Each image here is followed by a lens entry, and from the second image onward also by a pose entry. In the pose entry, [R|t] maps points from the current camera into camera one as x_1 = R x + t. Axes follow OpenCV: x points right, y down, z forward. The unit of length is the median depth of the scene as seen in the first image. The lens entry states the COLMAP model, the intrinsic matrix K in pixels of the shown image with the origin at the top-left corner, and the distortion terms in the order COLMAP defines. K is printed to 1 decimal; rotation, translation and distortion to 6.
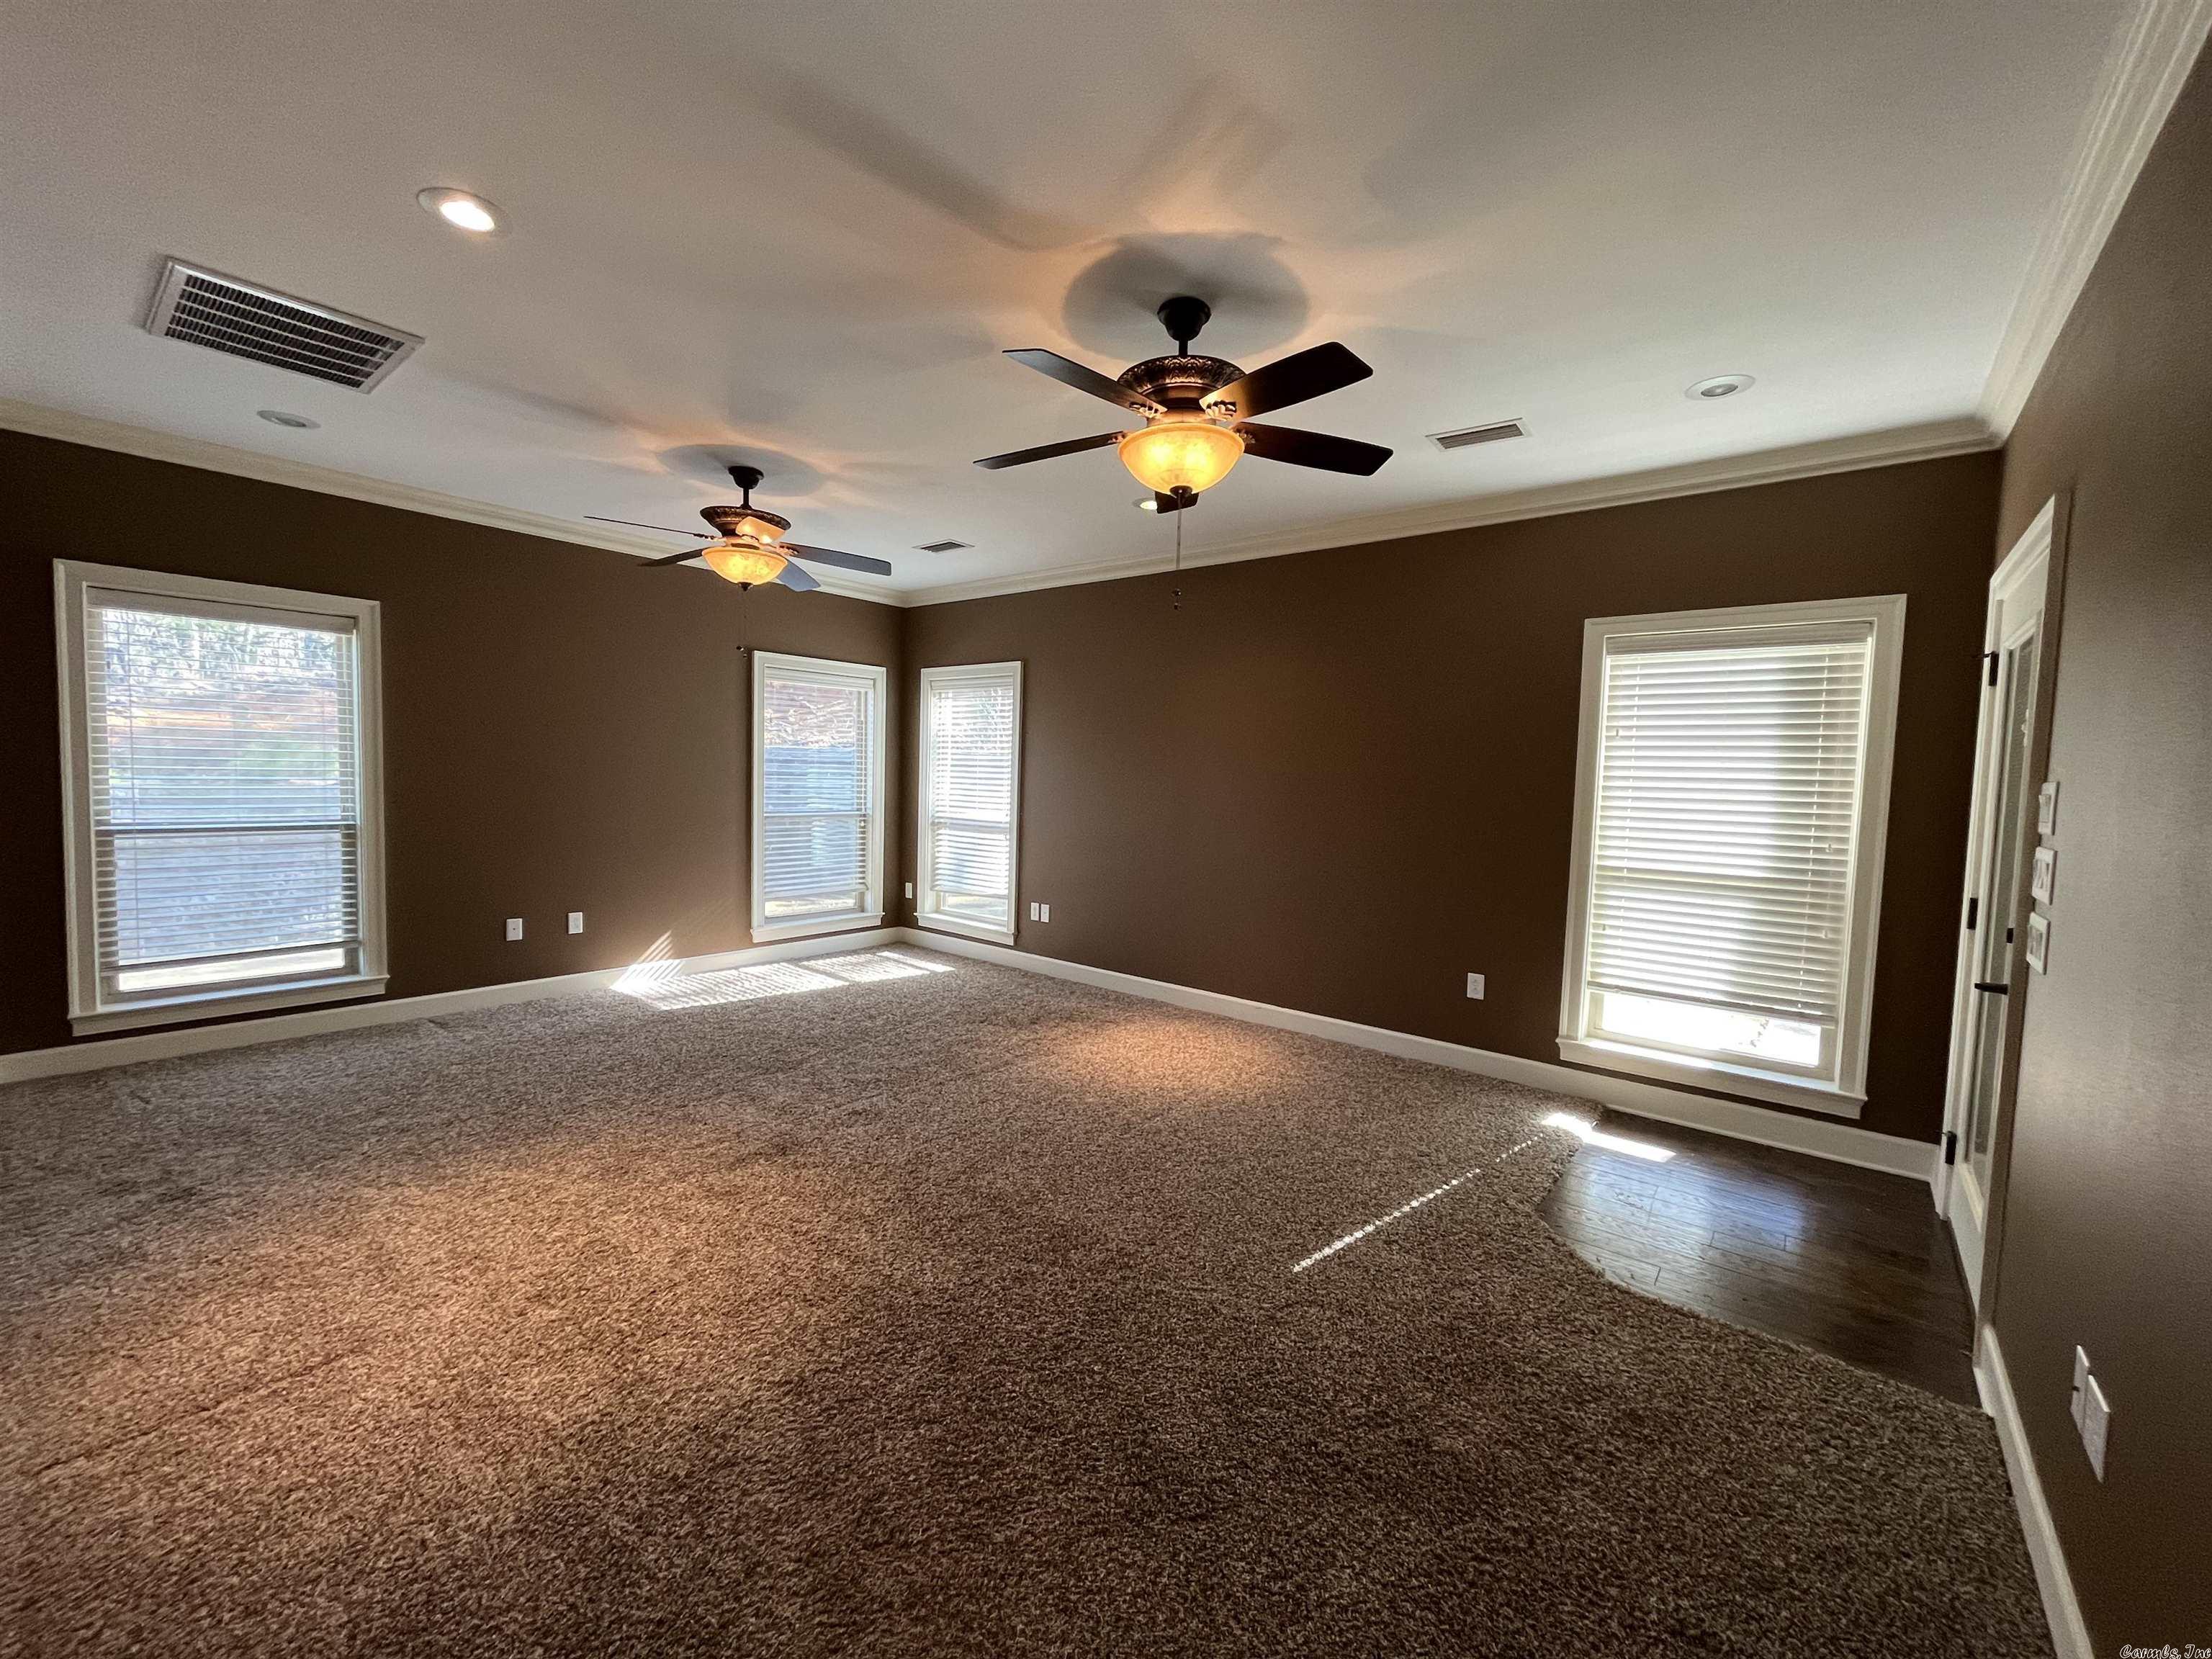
lens RADIAL K [[891.9, 0, 1105.9], [0, 891.9, 827.6], [0, 0, 1]] dist [-0.002964, -0.000554]
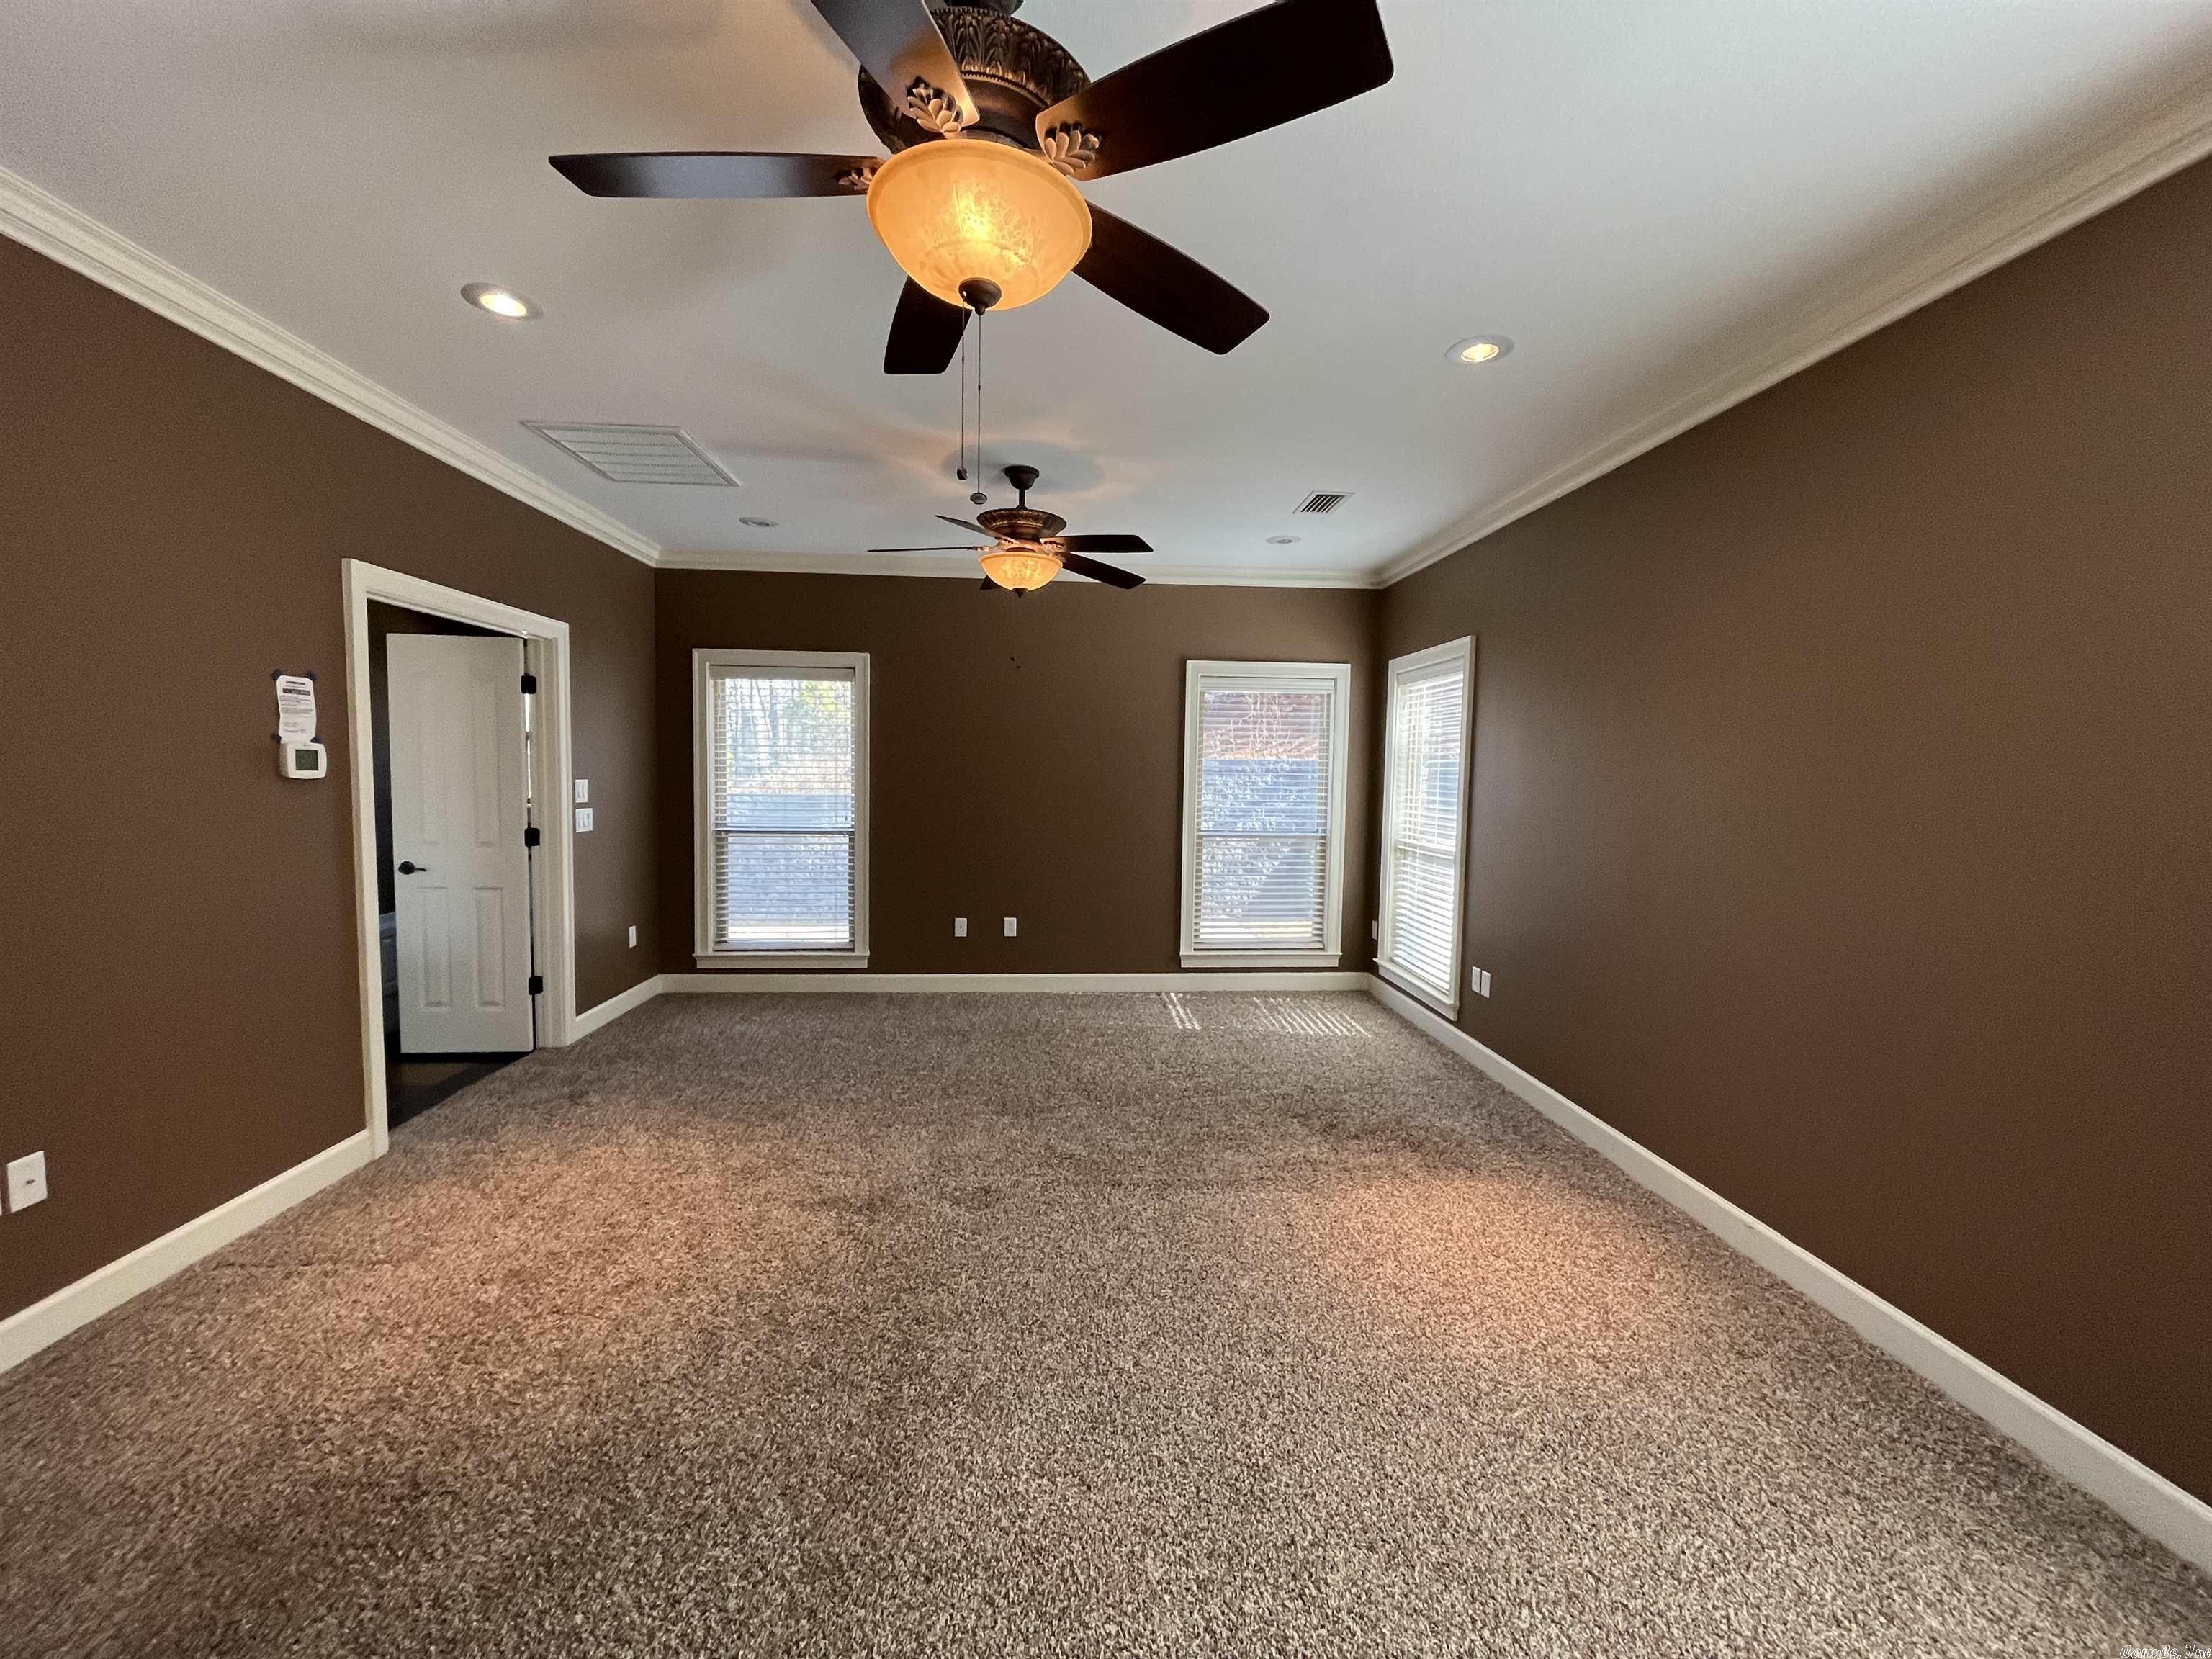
lens RADIAL K [[891.9, 0, 1106.0], [0, 891.9, 821.0], [0, 0, 1]] dist [-0.002964, -0.000554]
pose [[0.684914, 0.021040, -0.728320, 0.324995], [-0.039207, 0.999199, -0.008005, -0.021802], [0.727568, 0.034038, 0.685191, 0.391700]]
